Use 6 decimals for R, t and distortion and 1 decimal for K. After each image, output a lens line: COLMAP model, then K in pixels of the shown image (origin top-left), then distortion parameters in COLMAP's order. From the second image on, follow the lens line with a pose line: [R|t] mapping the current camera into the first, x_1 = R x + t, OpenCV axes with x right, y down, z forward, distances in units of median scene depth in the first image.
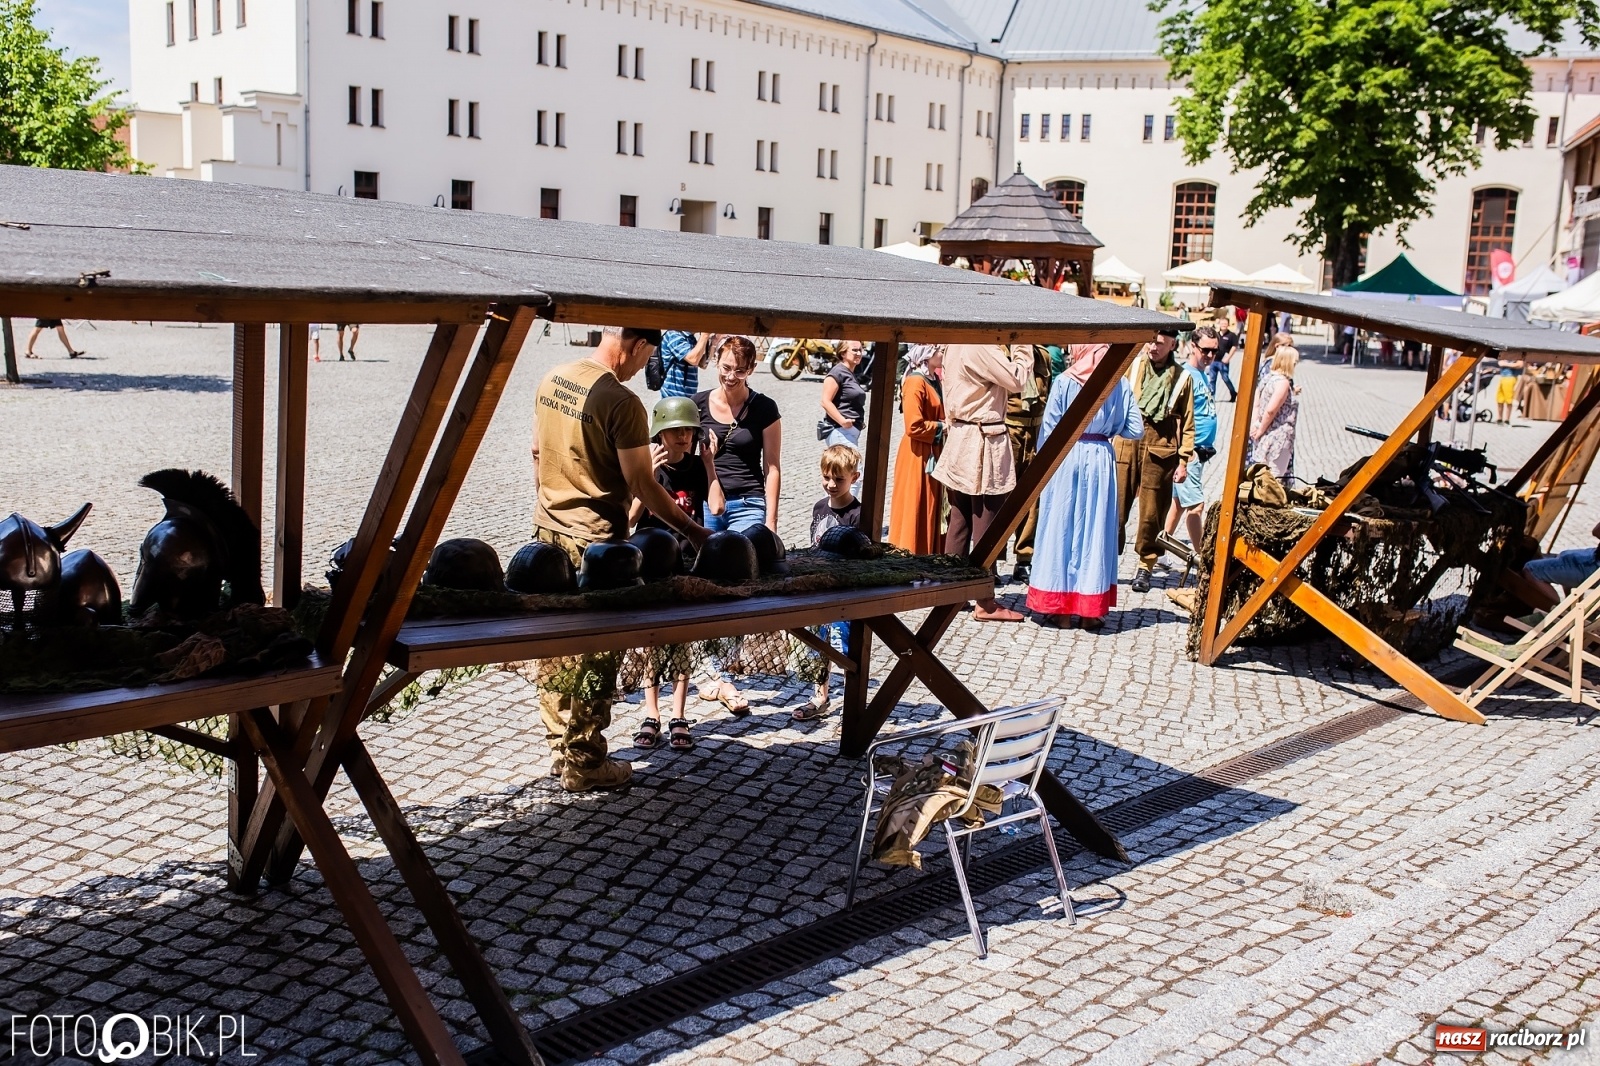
lens RADIAL K [[1558.0, 0, 800.0], [0, 1558.0, 533.0], [0, 0, 1]] dist [-0.044261, 0.081739]
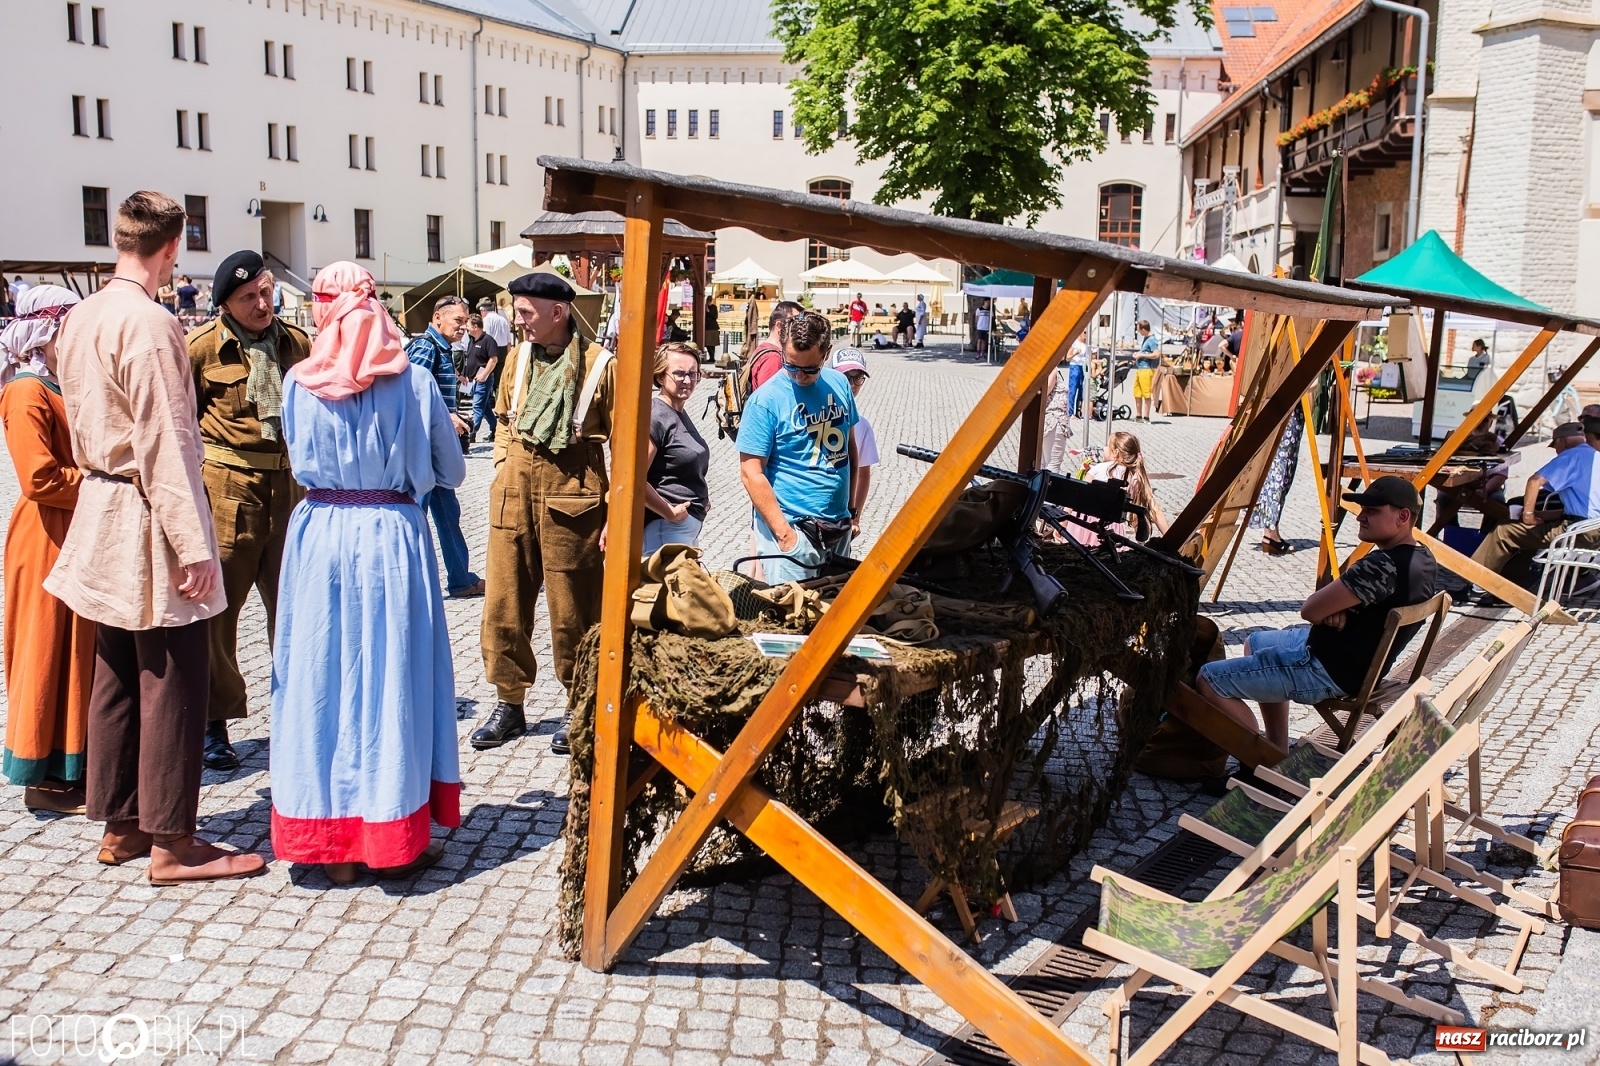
lens RADIAL K [[1558.0, 0, 800.0], [0, 1558.0, 533.0], [0, 0, 1]] dist [-0.044261, 0.081739]
pose [[0.977196, -0.050715, 0.206195, 0.047377], [0.052415, 0.998622, -0.002785, -0.008947], [-0.205769, 0.013529, 0.978507, 0.106997]]
